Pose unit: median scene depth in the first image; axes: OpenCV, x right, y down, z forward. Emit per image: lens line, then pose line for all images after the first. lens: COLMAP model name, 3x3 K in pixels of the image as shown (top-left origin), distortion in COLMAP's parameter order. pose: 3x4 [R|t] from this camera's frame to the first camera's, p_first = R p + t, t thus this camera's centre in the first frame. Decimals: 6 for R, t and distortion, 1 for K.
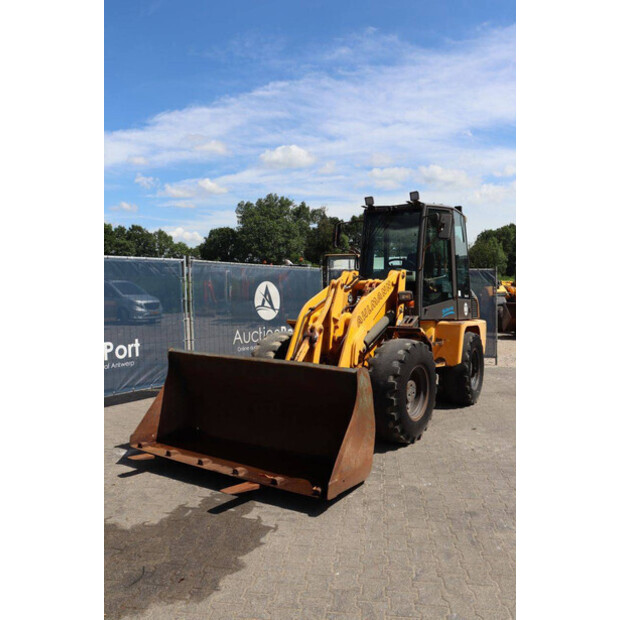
lens RADIAL K [[535.3, 0, 310.0], [0, 535.3, 310.0], [0, 0, 1]] dist [-0.122719, 0.005484]
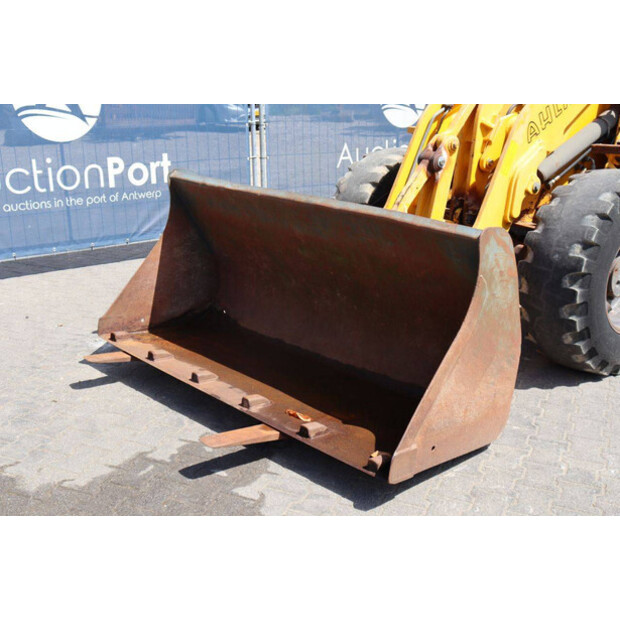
lens RADIAL K [[784.2, 0, 288.8], [0, 784.2, 310.3], [0, 0, 1]] dist [-0.010809, 0.061299]
pose [[0.957990, 0.086769, -0.273360, 0.088433], [-0.017522, 0.969063, 0.246192, 0.005887], [0.286265, -0.231060, 0.929873, 0.196579]]
